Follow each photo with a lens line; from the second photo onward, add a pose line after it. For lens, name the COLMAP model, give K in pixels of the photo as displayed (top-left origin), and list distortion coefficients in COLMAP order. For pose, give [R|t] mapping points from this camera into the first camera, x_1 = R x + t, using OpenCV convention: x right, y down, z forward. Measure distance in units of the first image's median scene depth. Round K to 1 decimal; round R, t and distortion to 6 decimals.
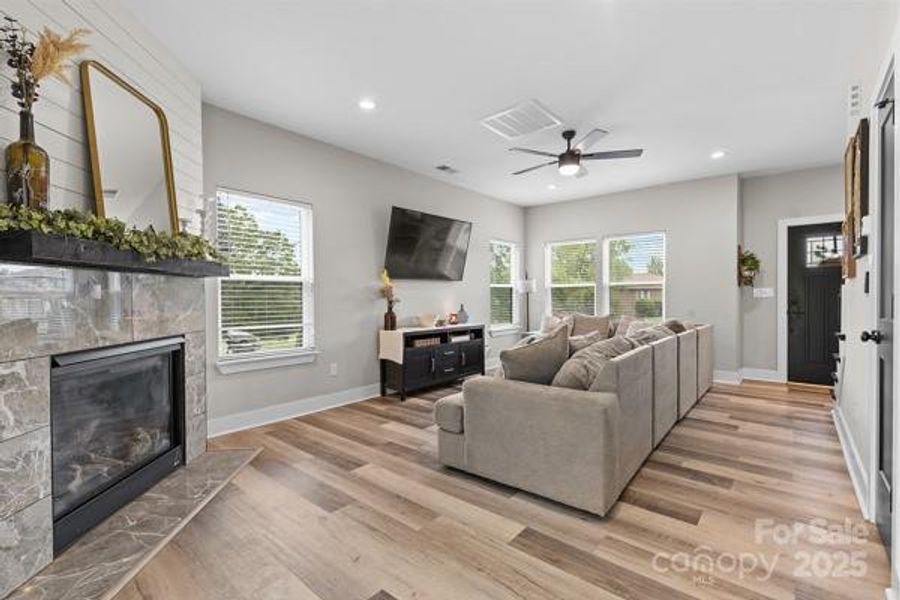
lens RADIAL K [[406.6, 0, 450.9], [0, 406.6, 297.7], [0, 0, 1]] dist [0.001822, 0.000179]
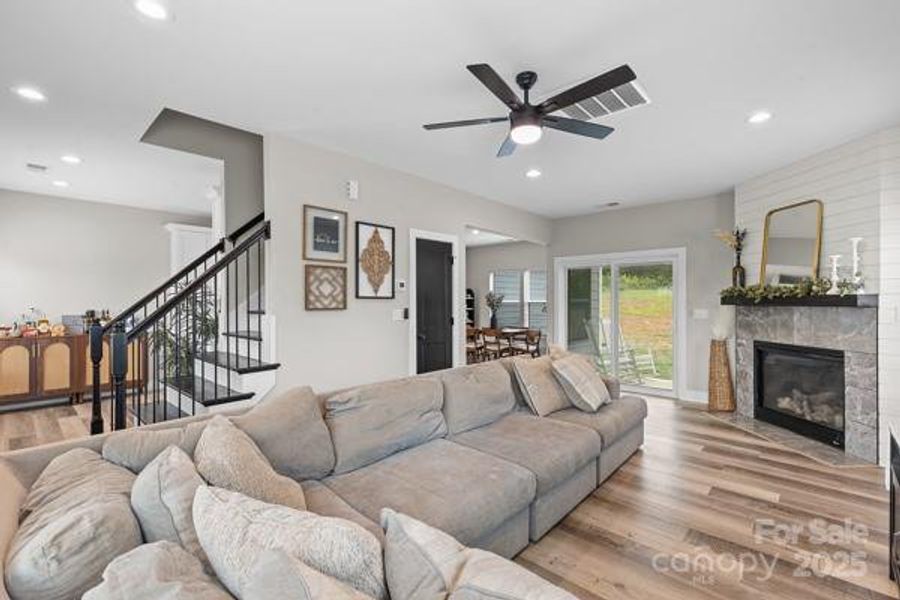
lens RADIAL K [[405.6, 0, 446.0], [0, 405.6, 301.1], [0, 0, 1]] dist [0.002591, 0.000391]
pose [[-0.998653, 0.004092, 0.051721, 0.384551], [0.004660, 0.999930, 0.010861, -0.062587], [-0.051673, 0.011088, -0.998603, 1.645775]]
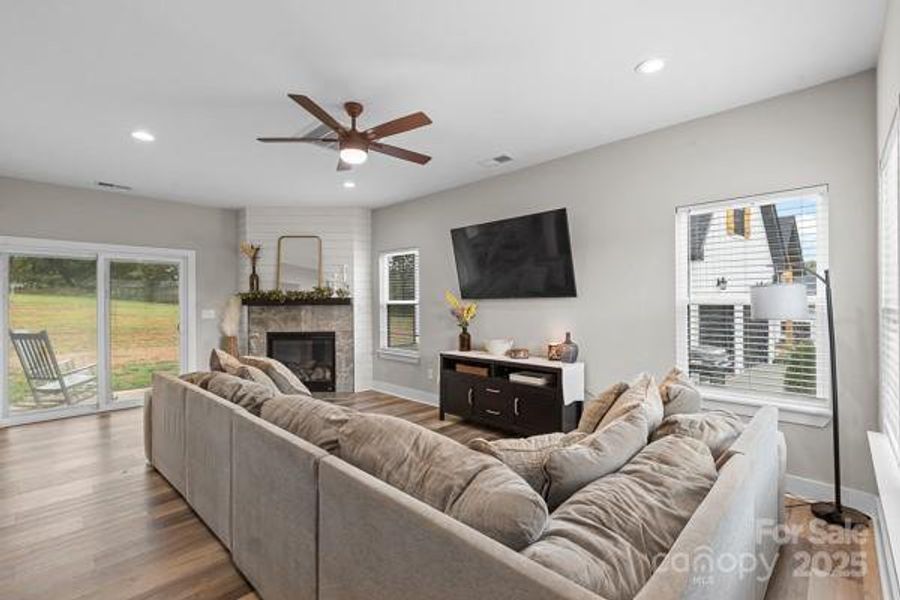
lens RADIAL K [[405.6, 0, 446.0], [0, 405.6, 301.1], [0, 0, 1]] dist [0.002591, 0.000391]
pose [[-0.096495, -0.006373, -0.995313, 1.006439], [-0.003204, 0.999976, -0.006092, -0.042674], [0.995328, 0.002602, -0.096513, 1.247197]]
